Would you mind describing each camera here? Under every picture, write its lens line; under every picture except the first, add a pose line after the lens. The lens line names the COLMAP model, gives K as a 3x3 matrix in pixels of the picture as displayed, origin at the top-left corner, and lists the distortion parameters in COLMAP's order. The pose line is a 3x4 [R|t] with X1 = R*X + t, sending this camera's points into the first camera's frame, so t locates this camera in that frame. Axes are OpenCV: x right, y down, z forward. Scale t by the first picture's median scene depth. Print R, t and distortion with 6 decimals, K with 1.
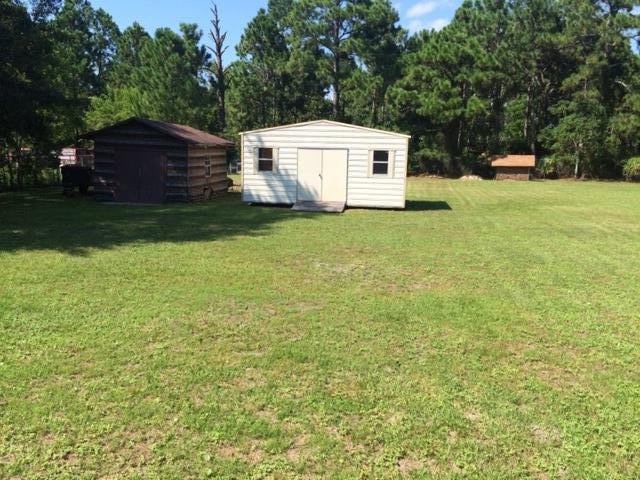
lens RADIAL K [[544.7, 0, 322.1], [0, 544.7, 242.0], [0, 0, 1]] dist [0.070192, -0.053830]
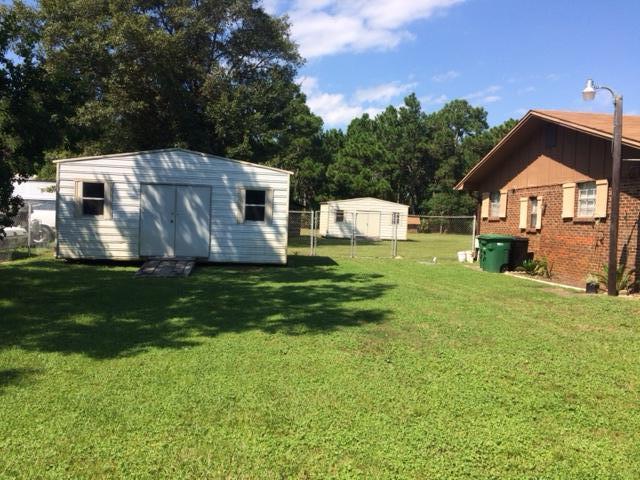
lens RADIAL K [[544.7, 0, 318.2], [0, 544.7, 238.8], [0, 0, 1]] dist [0.070192, -0.053830]
pose [[0.955340, 0.007818, 0.295406, -0.363661], [0.026187, 0.993477, -0.110982, 0.070082], [-0.294346, 0.113761, 0.948904, -0.397714]]
